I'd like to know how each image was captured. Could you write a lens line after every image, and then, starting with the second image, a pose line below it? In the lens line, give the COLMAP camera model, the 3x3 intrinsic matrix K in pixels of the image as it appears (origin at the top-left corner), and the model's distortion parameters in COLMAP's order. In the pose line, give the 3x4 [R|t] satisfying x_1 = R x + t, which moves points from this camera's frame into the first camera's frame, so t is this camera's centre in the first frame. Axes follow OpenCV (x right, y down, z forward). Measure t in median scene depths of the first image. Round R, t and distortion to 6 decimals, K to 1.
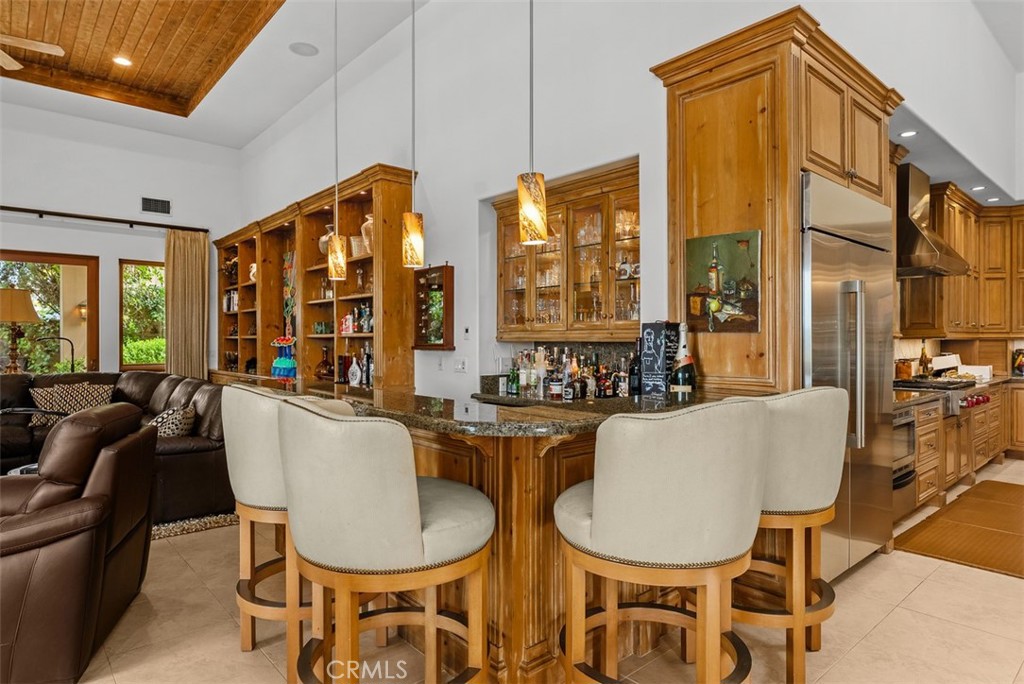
lens RADIAL K [[586.3, 0, 505.8], [0, 586.3, 343.3], [0, 0, 1]] dist [-0.005887, 0.001747]
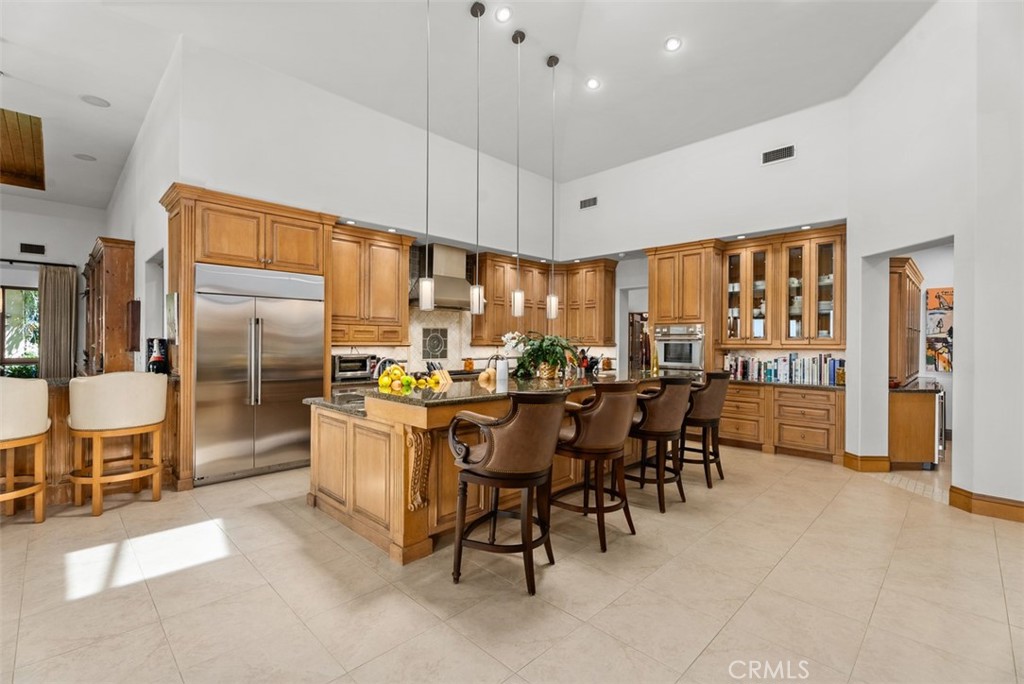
lens RADIAL K [[455.3, 0, 506.5], [0, 455.3, 341.7], [0, 0, 1]] dist [0.003412, -0.001227]
pose [[0.997525, 0.007037, 0.069965, 0.546764], [-0.006886, 0.999973, -0.002392, -0.012784], [-0.069980, 0.001904, 0.997547, -0.226630]]
